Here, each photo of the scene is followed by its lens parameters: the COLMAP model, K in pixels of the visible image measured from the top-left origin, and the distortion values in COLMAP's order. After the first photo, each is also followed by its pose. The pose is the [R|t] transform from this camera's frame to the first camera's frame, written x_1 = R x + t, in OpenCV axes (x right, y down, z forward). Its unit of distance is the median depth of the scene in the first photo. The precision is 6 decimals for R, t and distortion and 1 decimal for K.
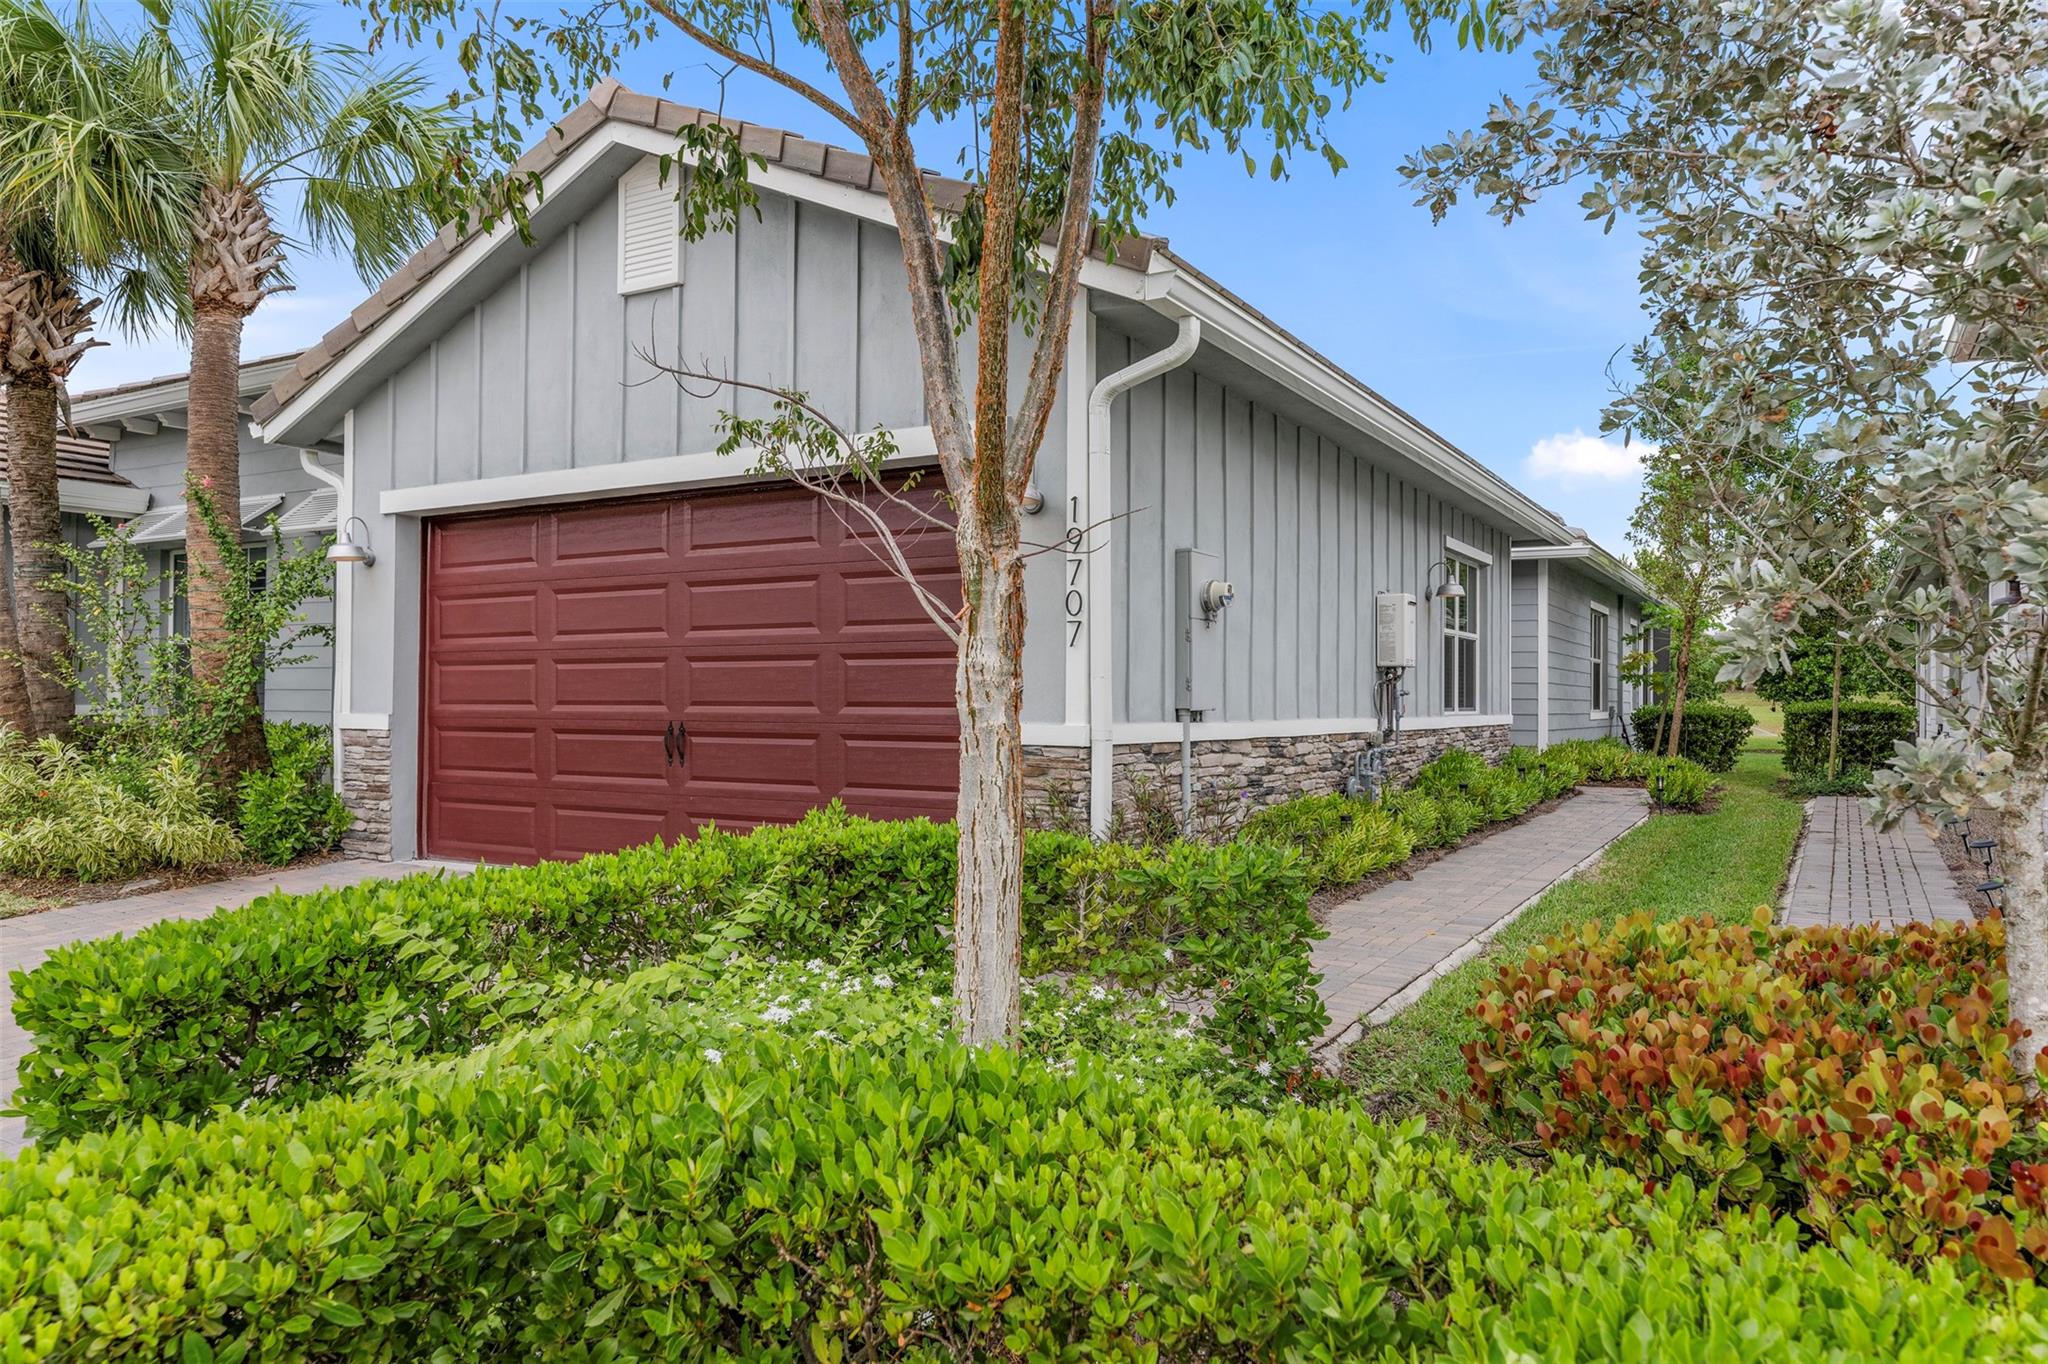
lens RADIAL K [[1369.4, 0, 1022.8], [0, 1369.4, 678.9], [0, 0, 1]] dist [0.000082, -0.001581]
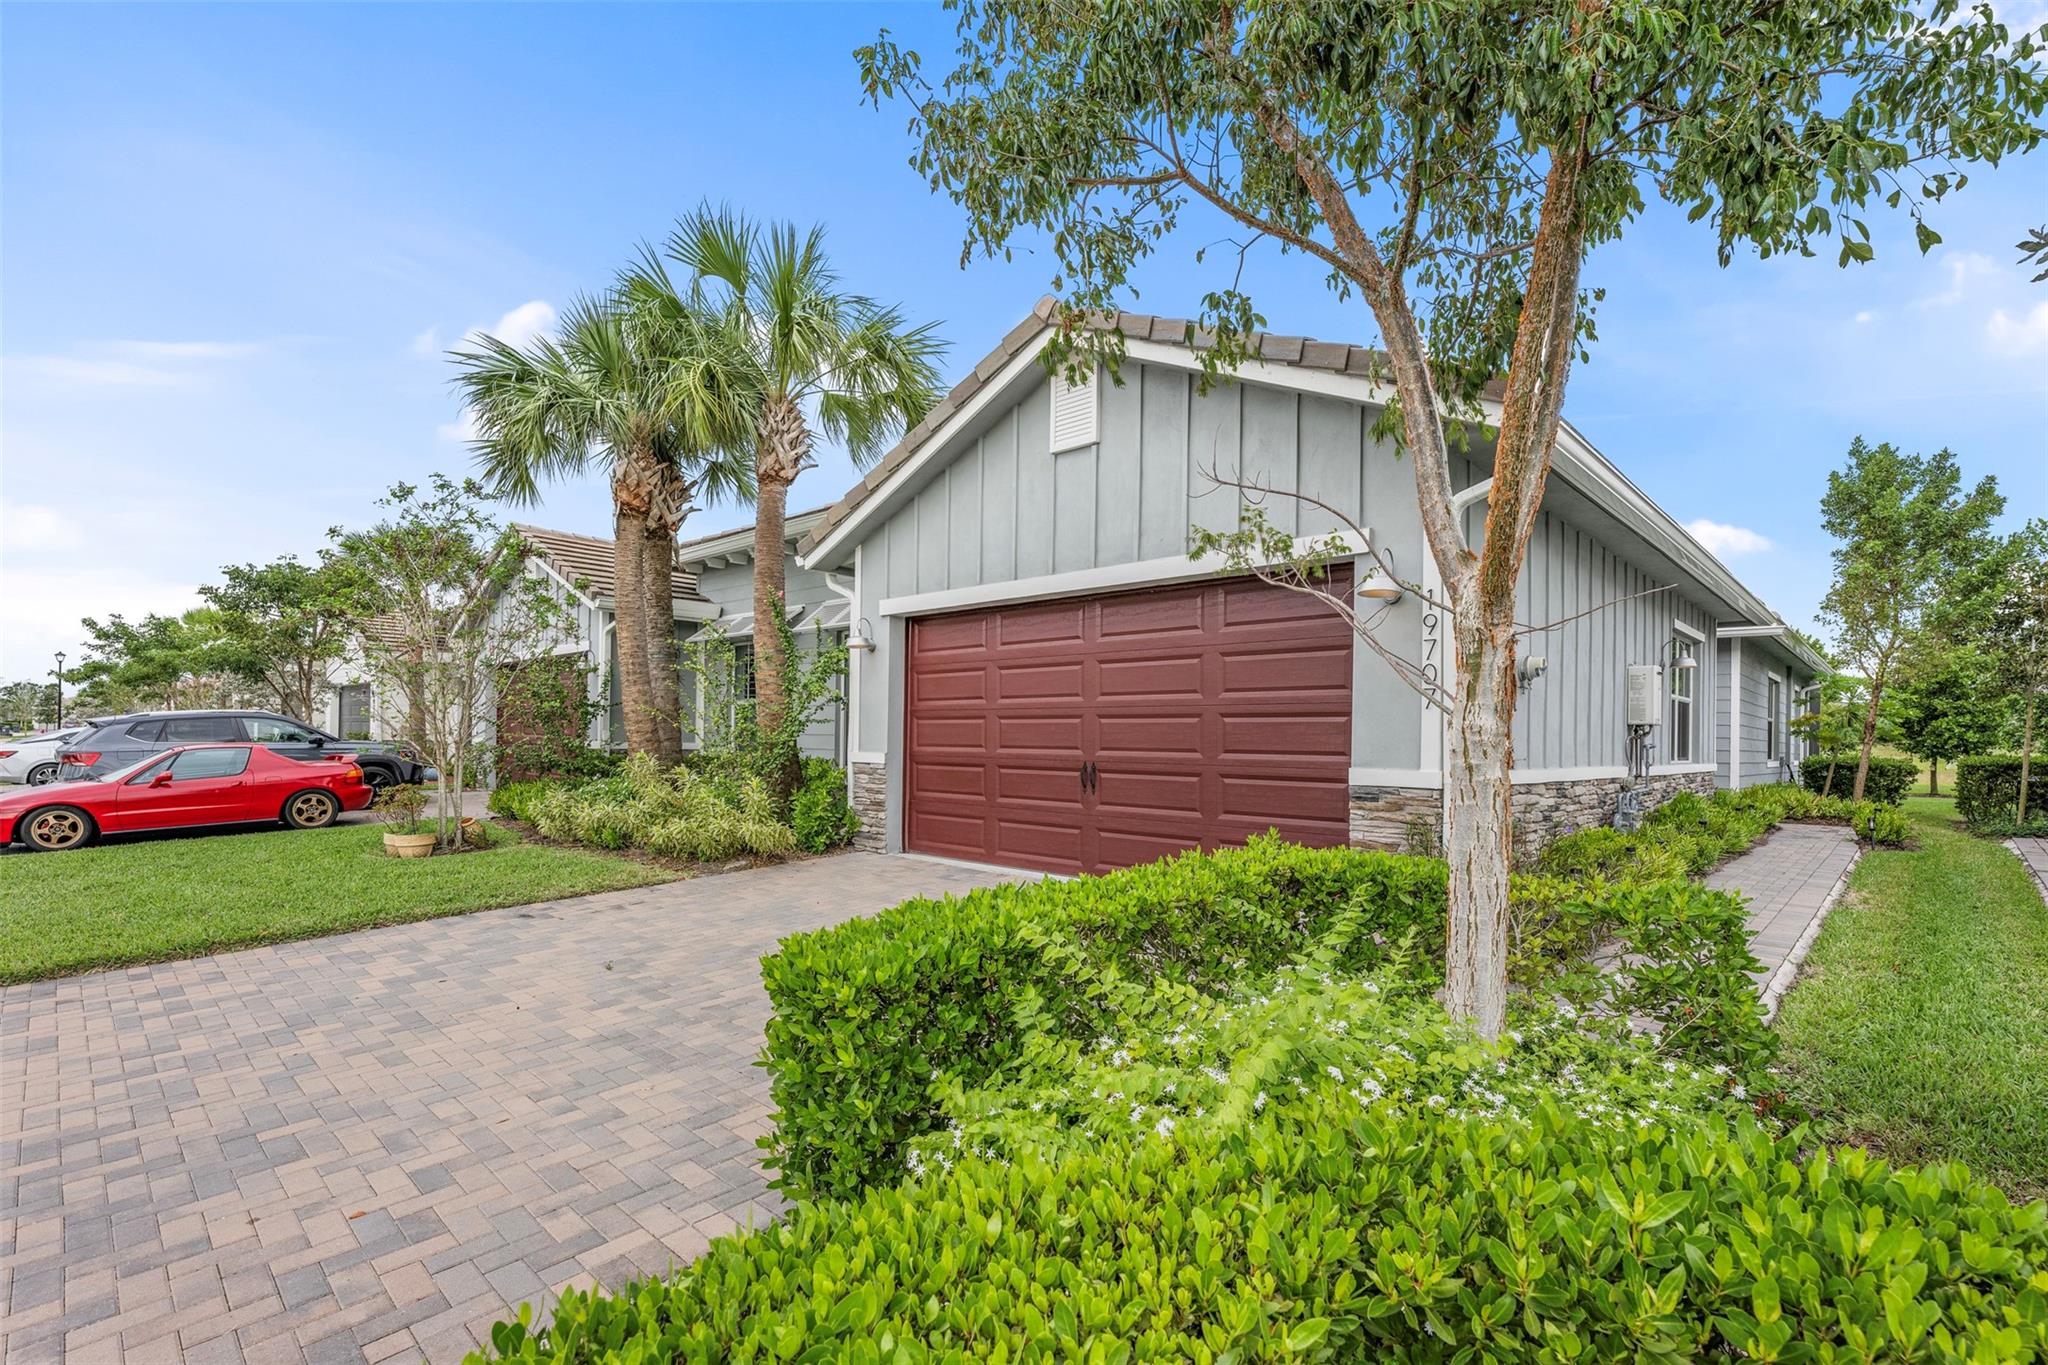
lens RADIAL K [[941.4, 0, 1025.5], [0, 941.4, 733.6], [0, 0, 1]] dist [-0.002206, -0.000290]
pose [[0.975239, 0.009137, -0.220963, -0.095139], [-0.007755, 0.999945, 0.007120, -0.003023], [0.221016, -0.005230, 0.975256, 0.056148]]
